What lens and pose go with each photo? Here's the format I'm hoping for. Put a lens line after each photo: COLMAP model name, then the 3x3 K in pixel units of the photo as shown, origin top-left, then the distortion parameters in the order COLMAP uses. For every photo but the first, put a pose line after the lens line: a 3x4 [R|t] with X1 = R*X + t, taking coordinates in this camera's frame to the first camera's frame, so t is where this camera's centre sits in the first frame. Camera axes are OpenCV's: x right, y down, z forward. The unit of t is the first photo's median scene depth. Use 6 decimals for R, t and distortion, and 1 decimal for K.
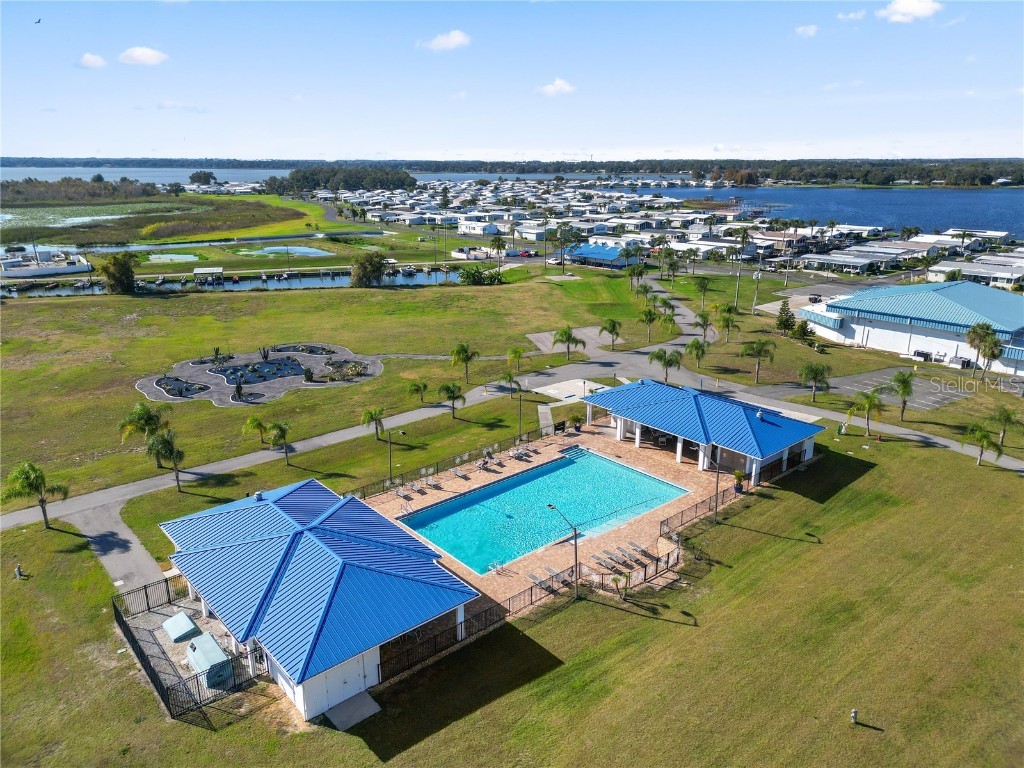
lens RADIAL K [[713.9, 0, 512.0], [0, 713.9, 384.0], [0, 0, 1]] dist [0.083425, -0.093133]
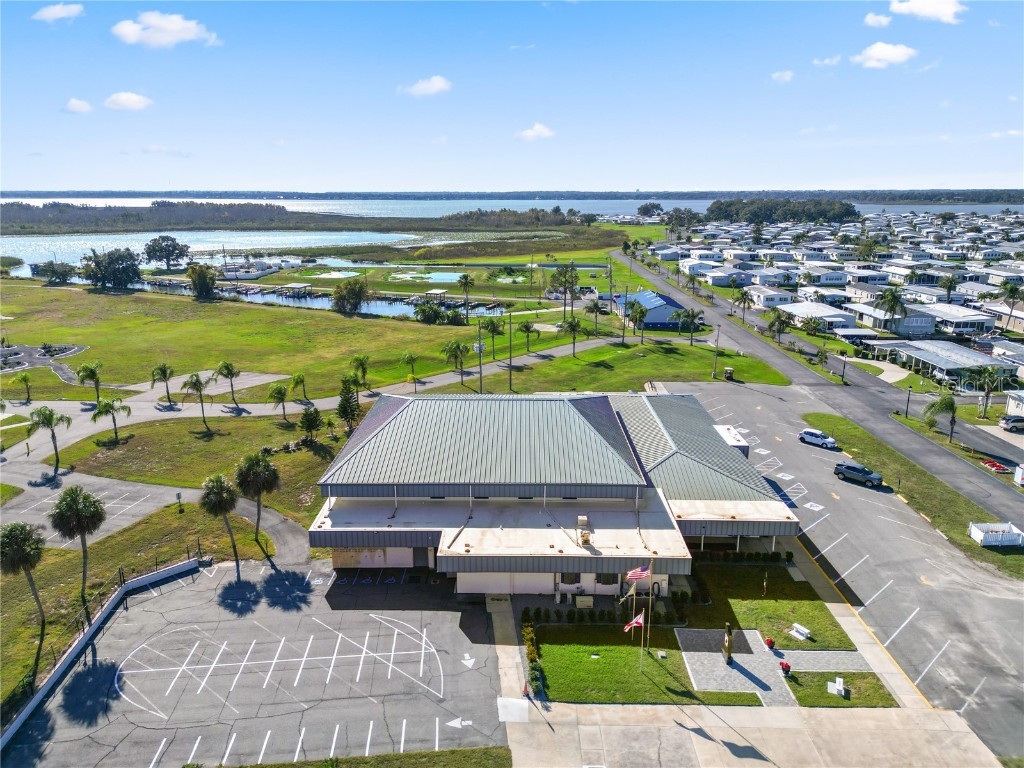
lens RADIAL K [[713.9, 0, 512.0], [0, 713.9, 384.0], [0, 0, 1]] dist [0.083425, -0.093133]
pose [[0.747296, 0.168714, -0.642716, 1.269476], [-0.194171, 0.980458, 0.031606, -0.216895], [0.635489, 0.101177, 0.765452, 0.717738]]
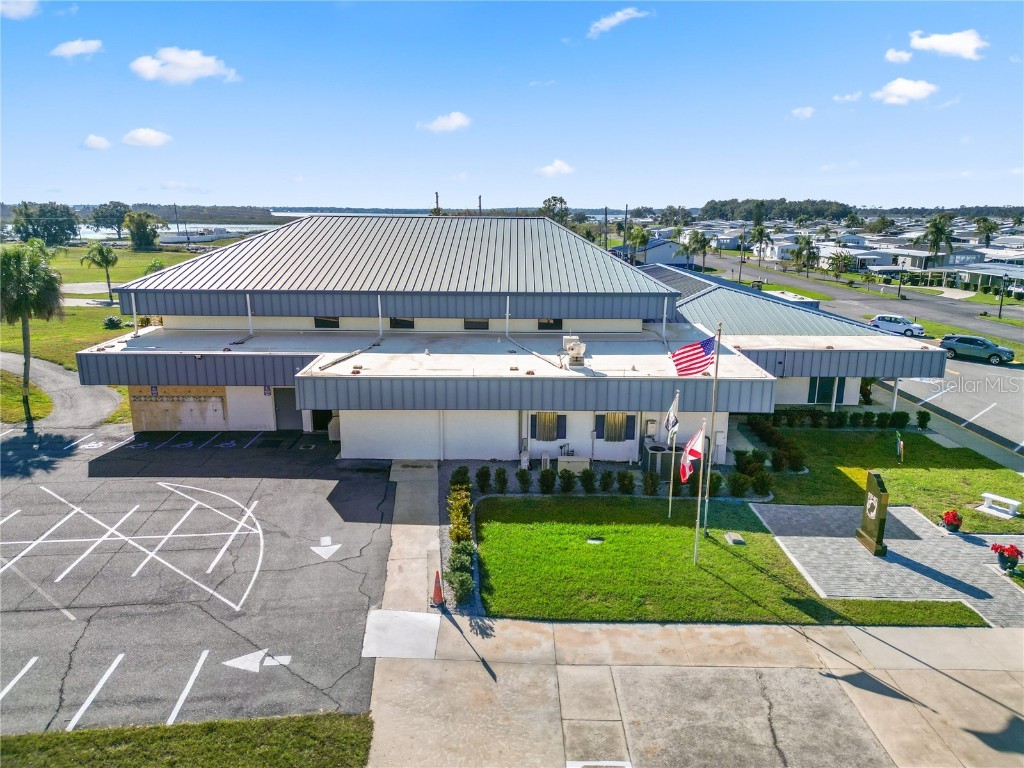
lens RADIAL K [[713.9, 0, 512.0], [0, 713.9, 384.0], [0, 0, 1]] dist [0.083425, -0.093133]
pose [[0.754776, 0.155284, -0.637339, 1.145599], [-0.197830, 0.980226, 0.004545, -0.073908], [0.625442, 0.122654, 0.770570, 0.949153]]
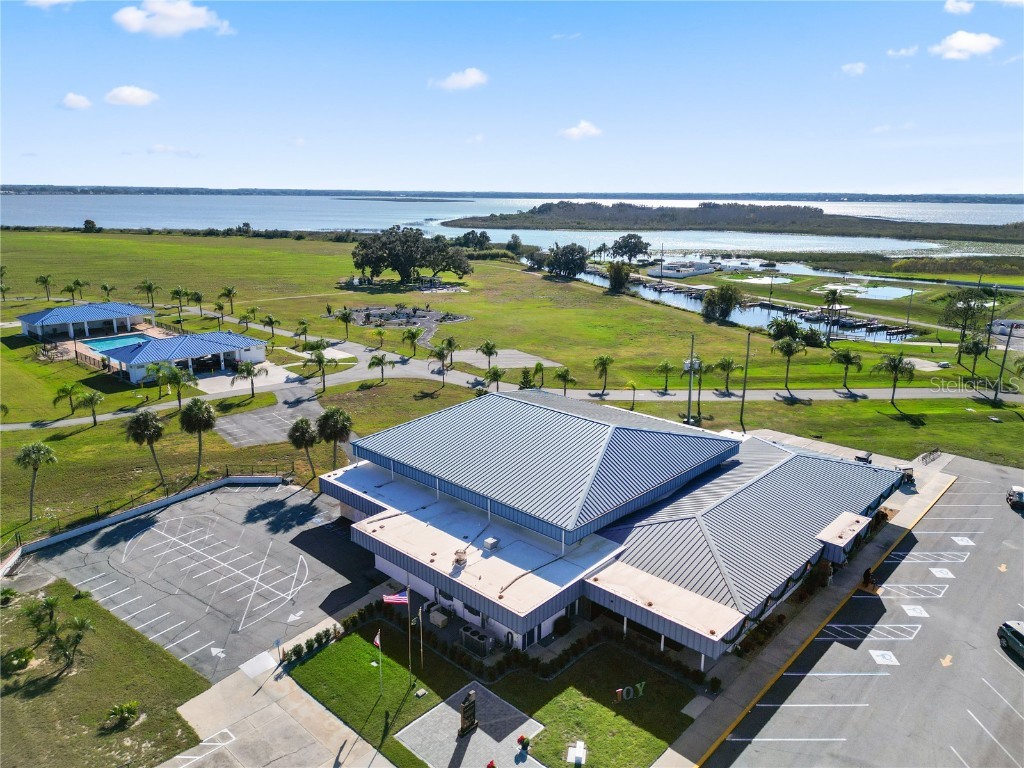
lens RADIAL K [[713.9, 0, 512.0], [0, 713.9, 384.0], [0, 0, 1]] dist [0.083425, -0.093133]
pose [[0.111702, 0.256587, -0.960045, 1.461523], [-0.303521, 0.928734, 0.212904, -0.340672], [0.946255, 0.267611, 0.181621, 1.105597]]
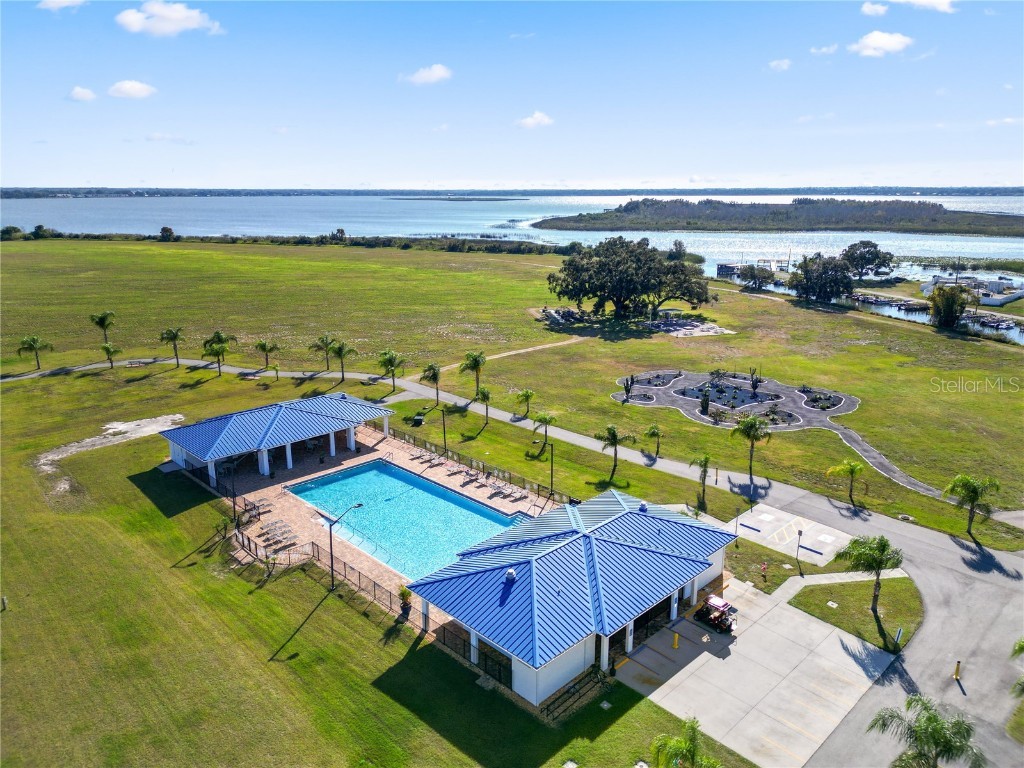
lens RADIAL K [[713.9, 0, 512.0], [0, 713.9, 384.0], [0, 0, 1]] dist [0.083425, -0.093133]
pose [[0.061031, 0.259743, -0.963747, 0.677770], [-0.295324, 0.927015, 0.231141, -0.196690], [0.953446, 0.270511, 0.133285, 0.633514]]
